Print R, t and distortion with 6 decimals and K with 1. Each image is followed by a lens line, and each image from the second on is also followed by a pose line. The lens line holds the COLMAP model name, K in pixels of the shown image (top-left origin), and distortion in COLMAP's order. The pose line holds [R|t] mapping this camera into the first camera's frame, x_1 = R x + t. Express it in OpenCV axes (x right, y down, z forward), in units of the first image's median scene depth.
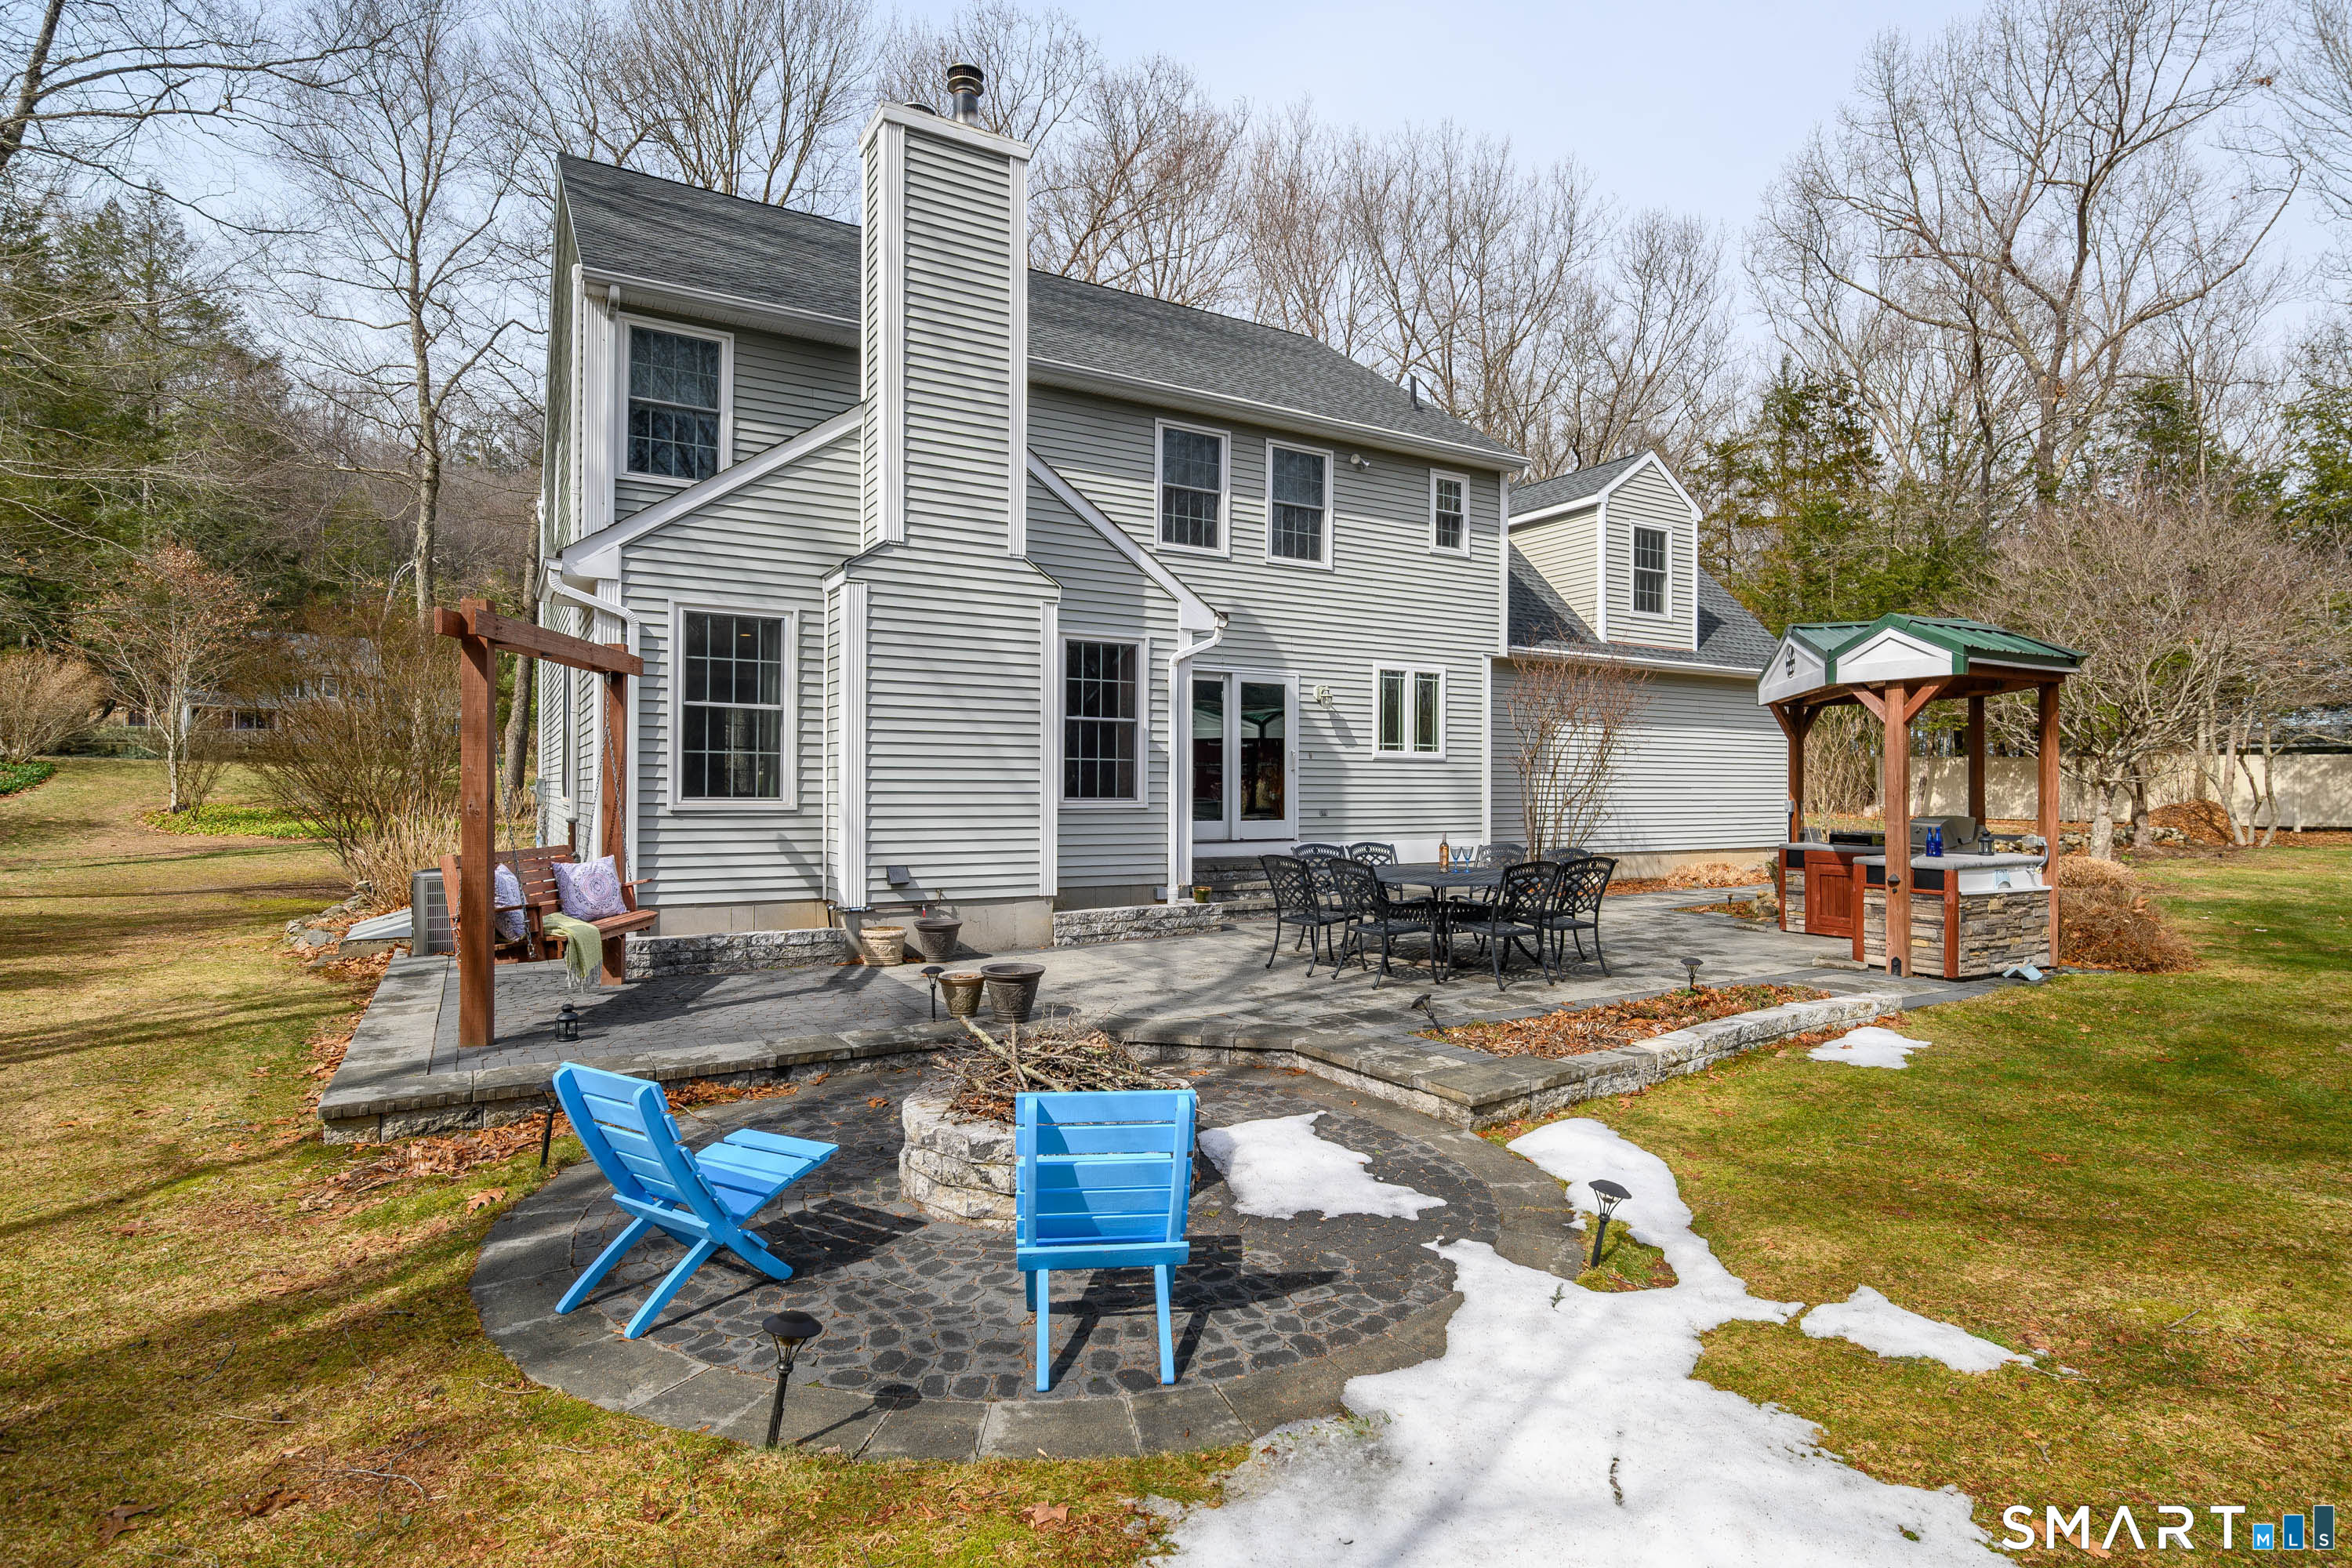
lens RADIAL K [[1197.5, 0, 1185.4], [0, 1197.5, 779.0], [0, 0, 1]] dist [-0.005099, 0.001118]
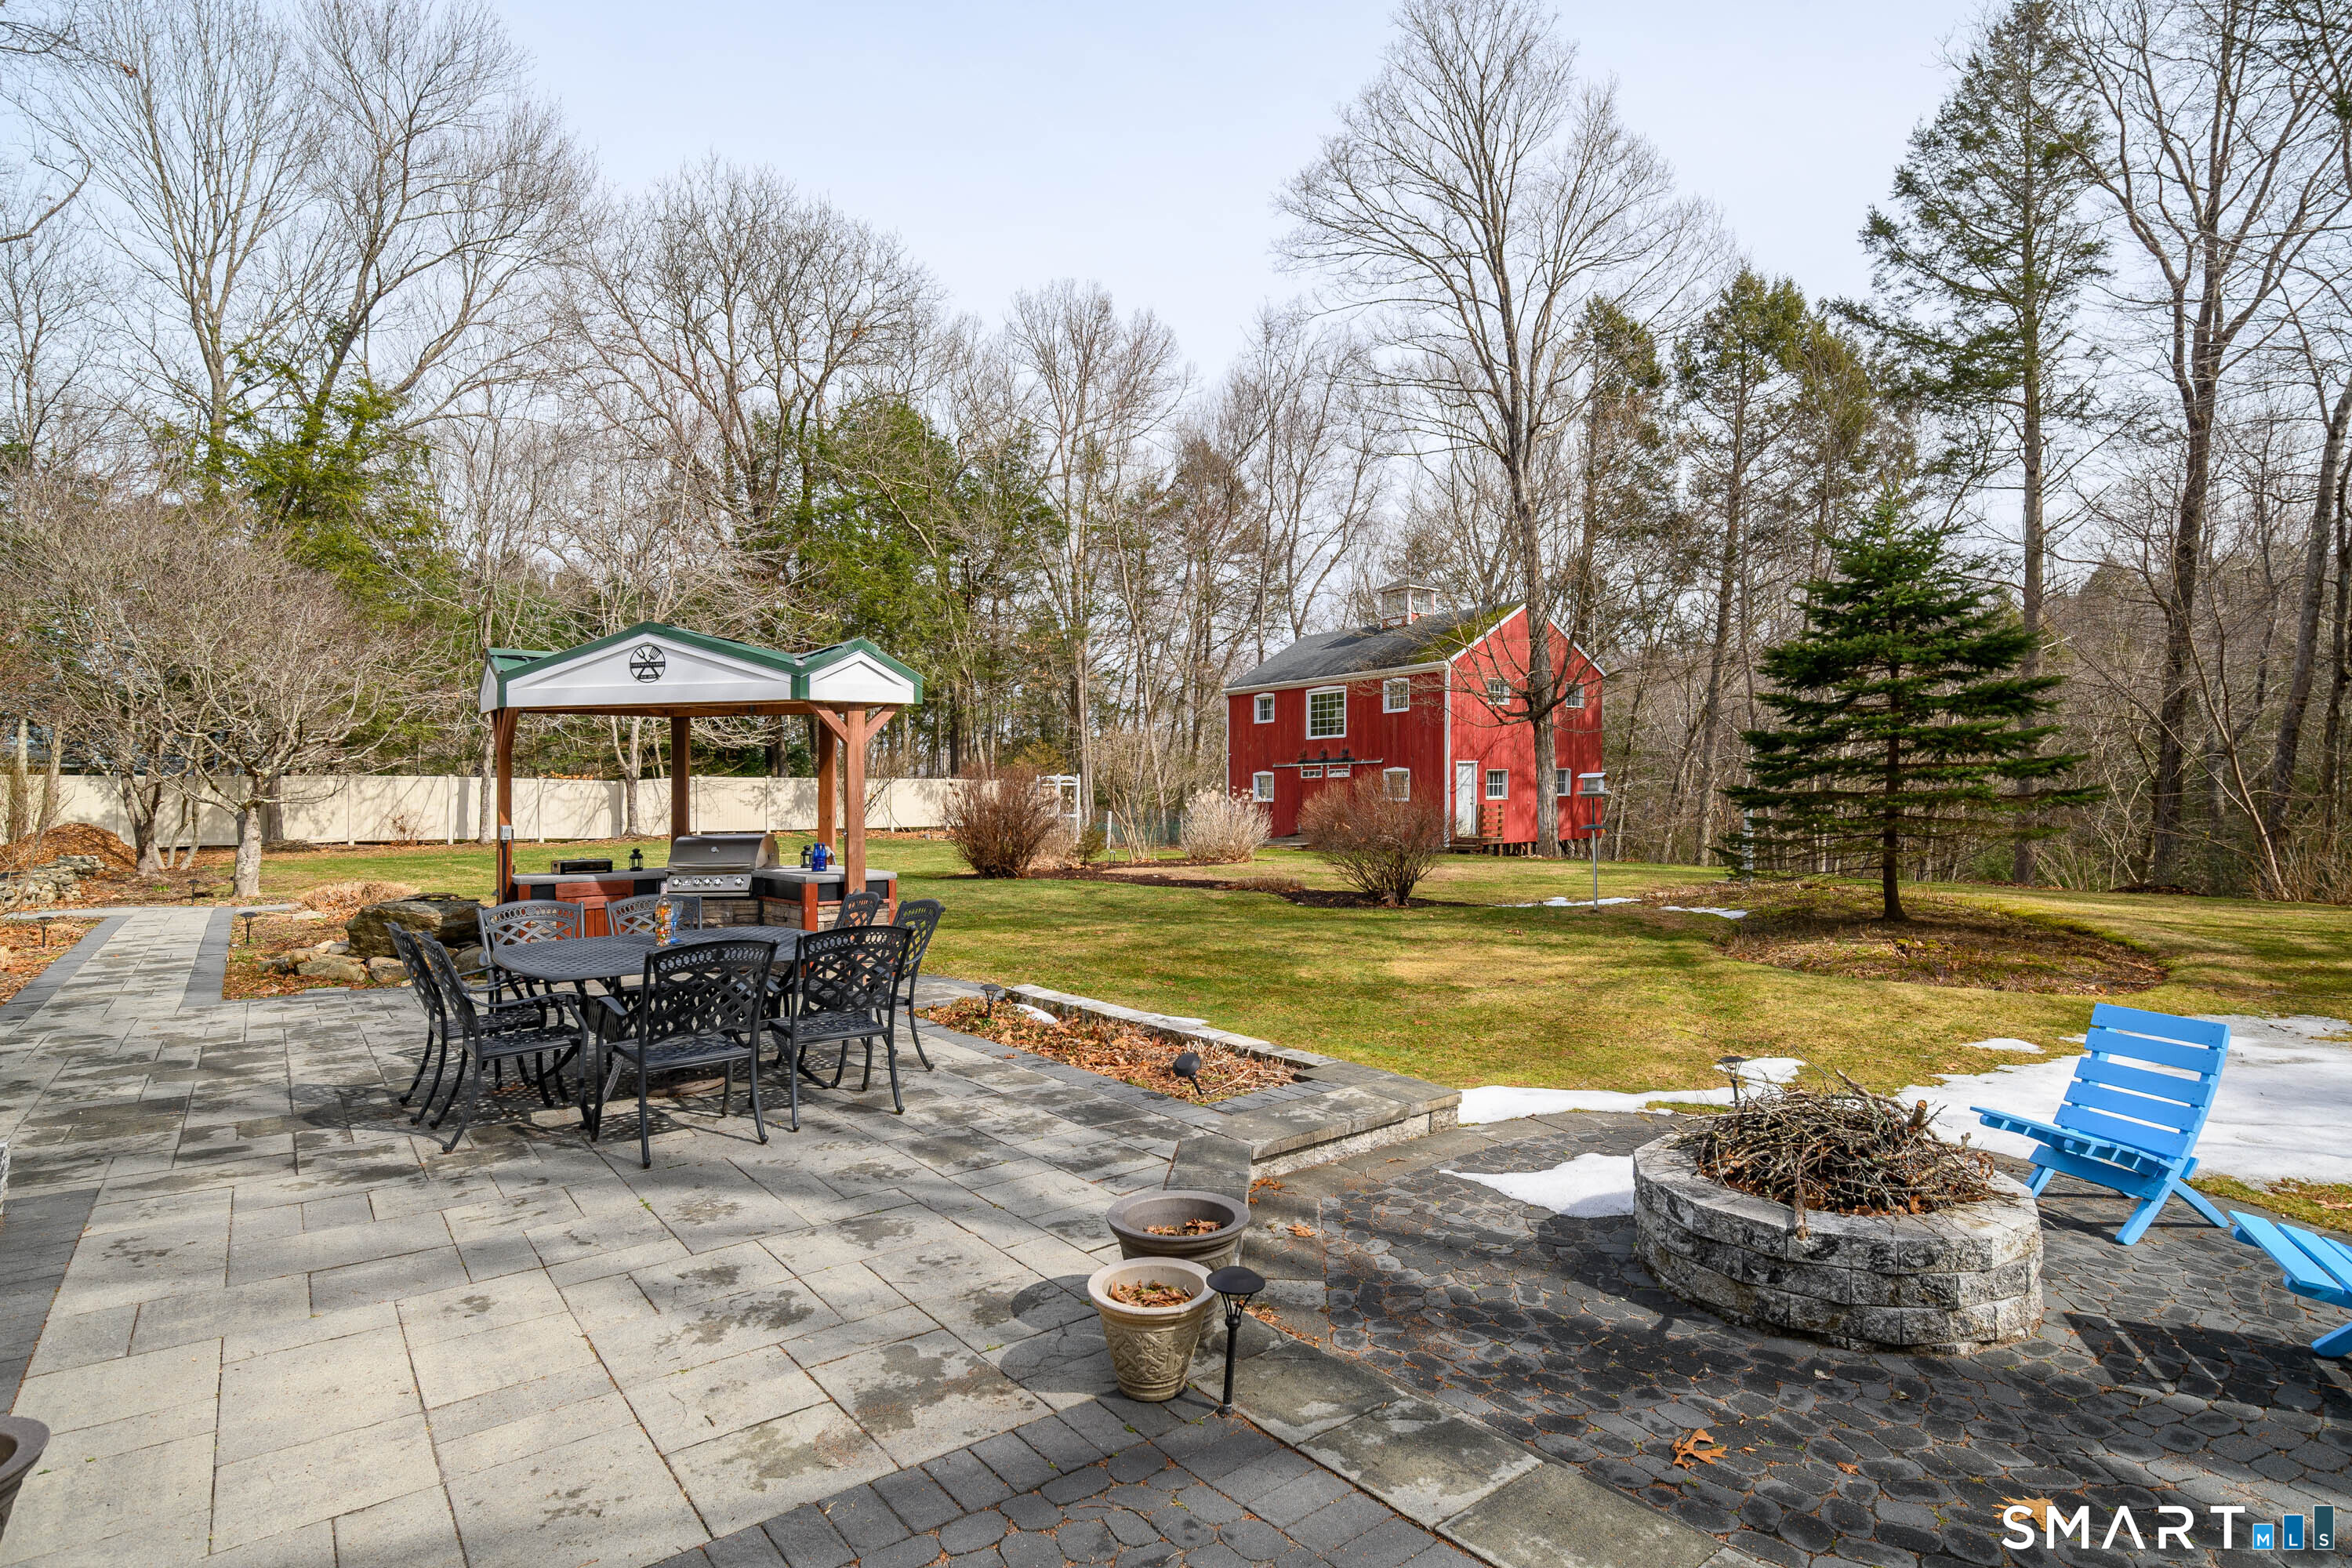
lens RADIAL K [[1197.5, 0, 1184.4], [0, 1197.5, 794.5], [0, 0, 1]] dist [-0.005099, 0.001118]
pose [[-0.129255, -0.001325, 0.991610, -0.729002], [0.006339, 0.999978, 0.002163, -0.003731], [-0.991591, 0.006565, -0.129244, 1.288352]]
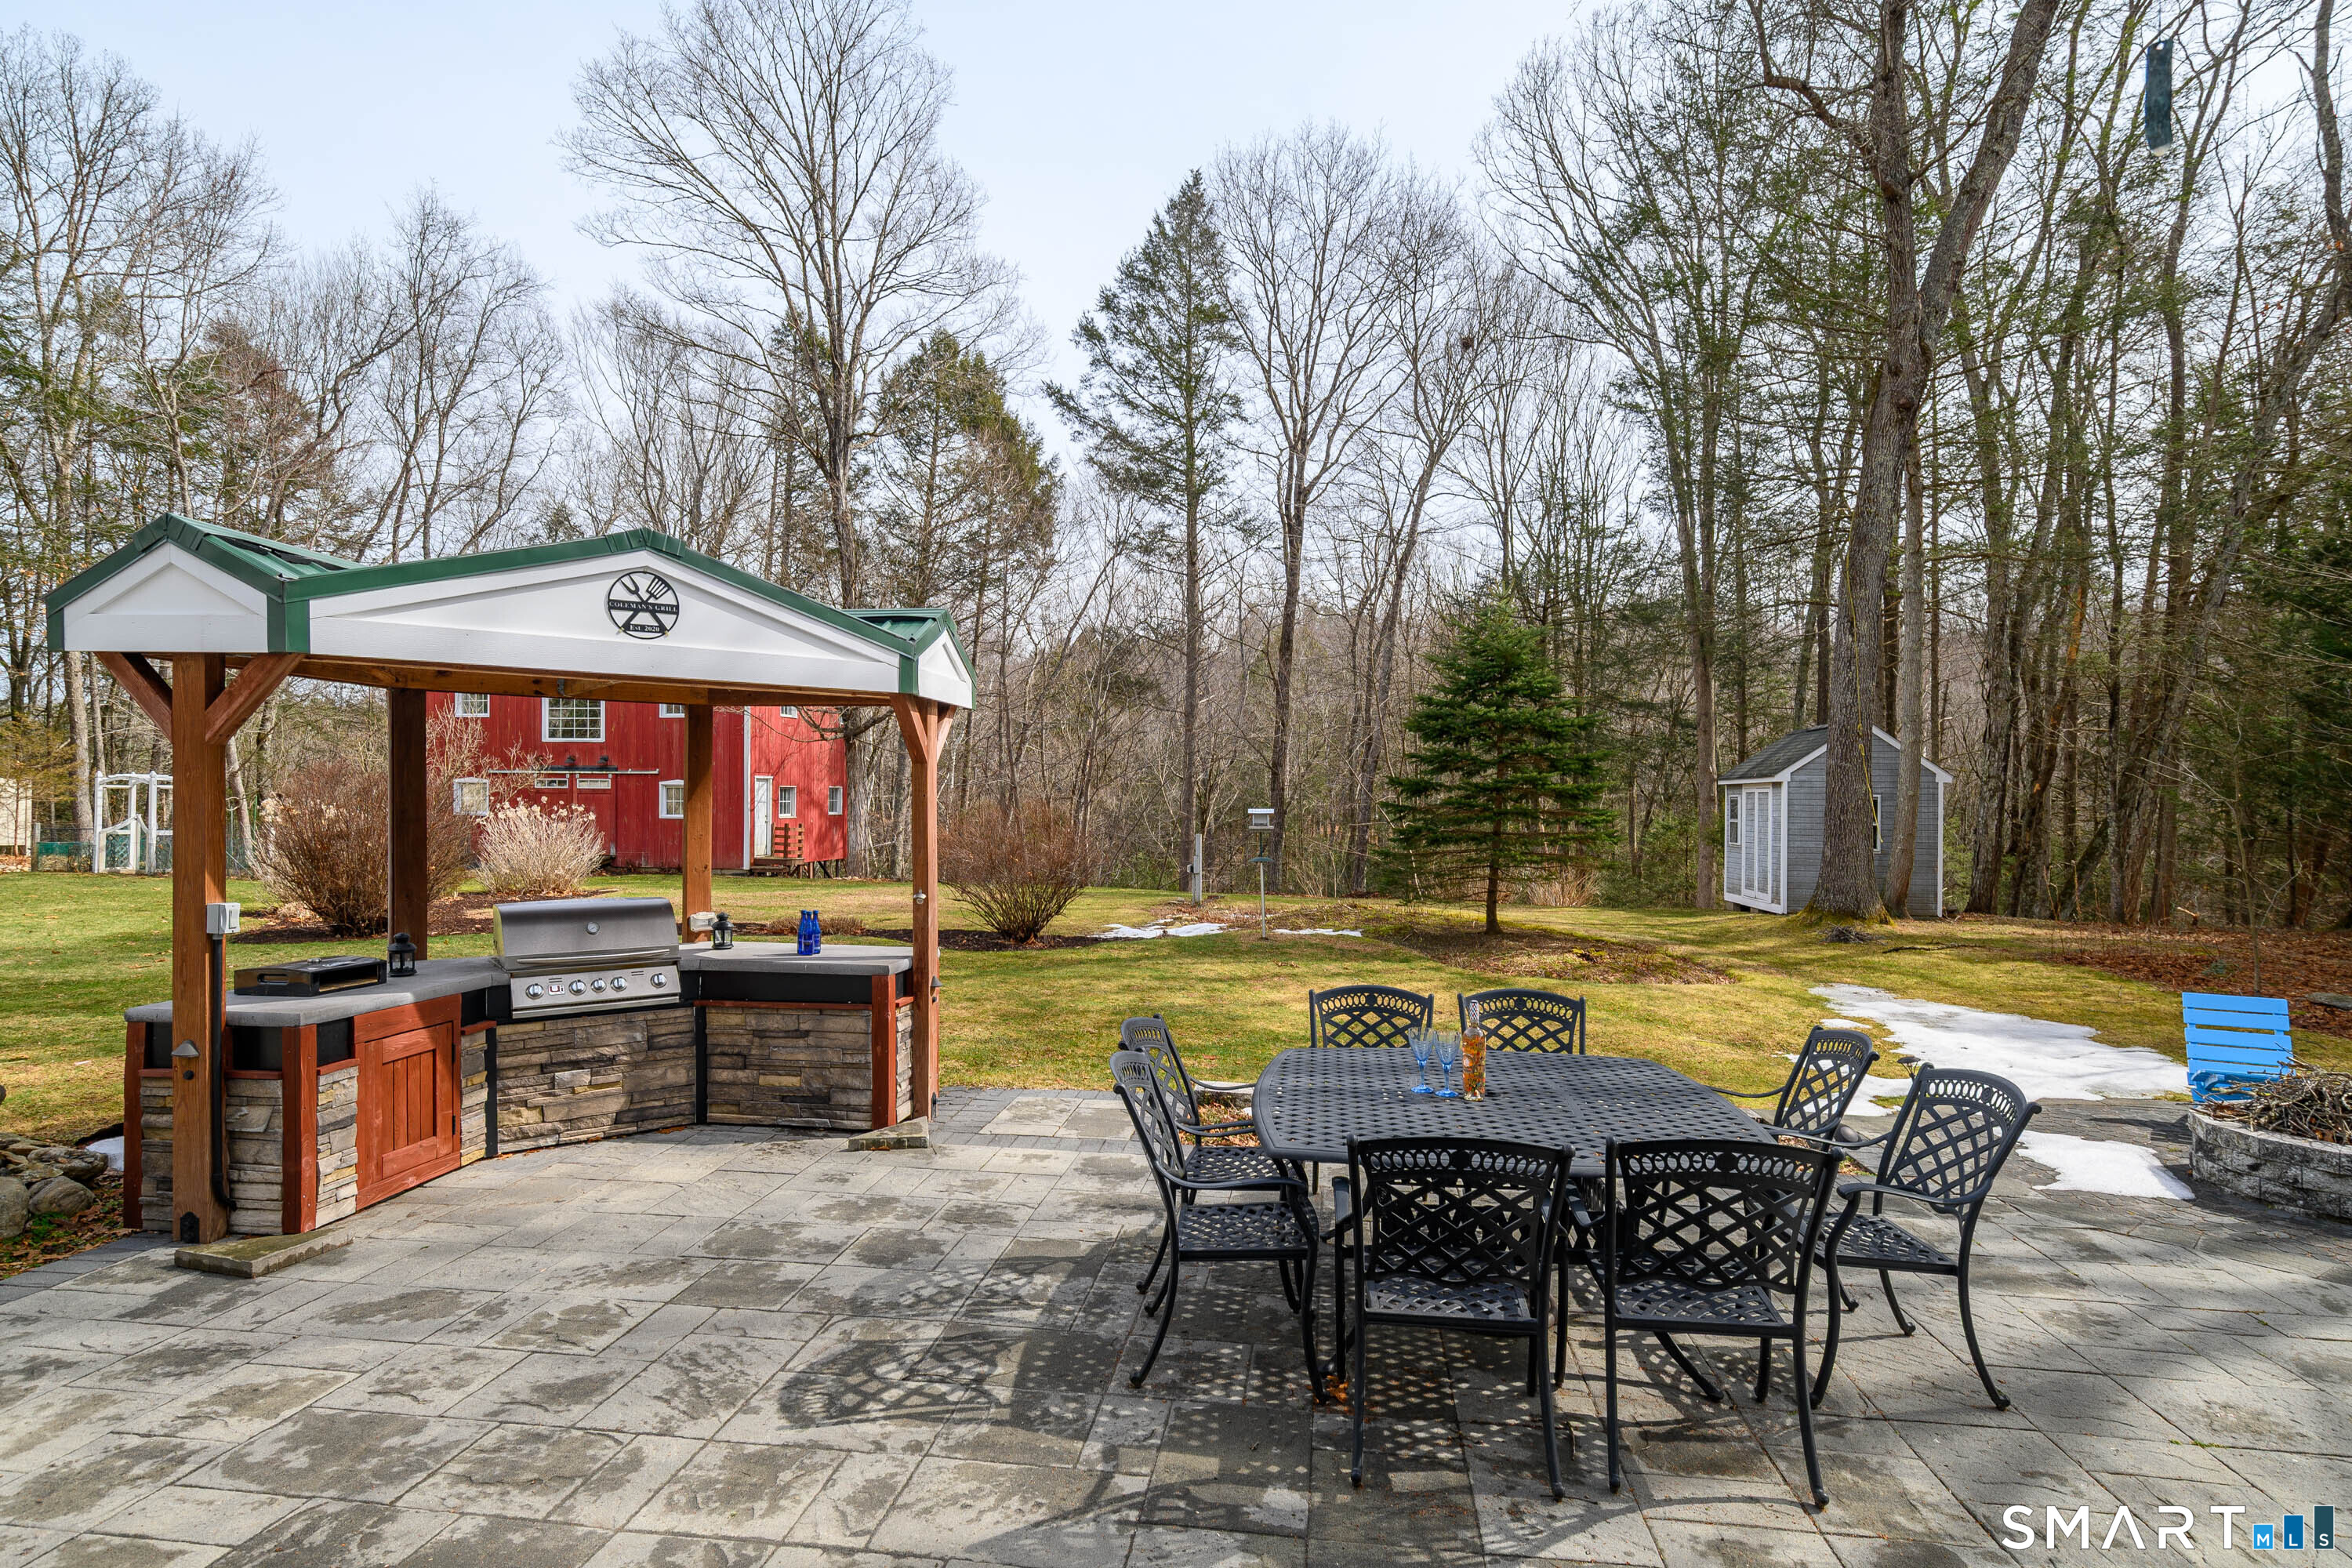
lens RADIAL K [[1197.5, 0, 1179.0], [0, 1197.5, 796.3], [0, 0, 1]] dist [-0.005099, 0.001118]
pose [[-0.790555, -0.007315, 0.612347, 0.064507], [-0.016947, 0.999807, -0.009935, -0.033516], [-0.612157, -0.018232, -0.790526, 2.230920]]
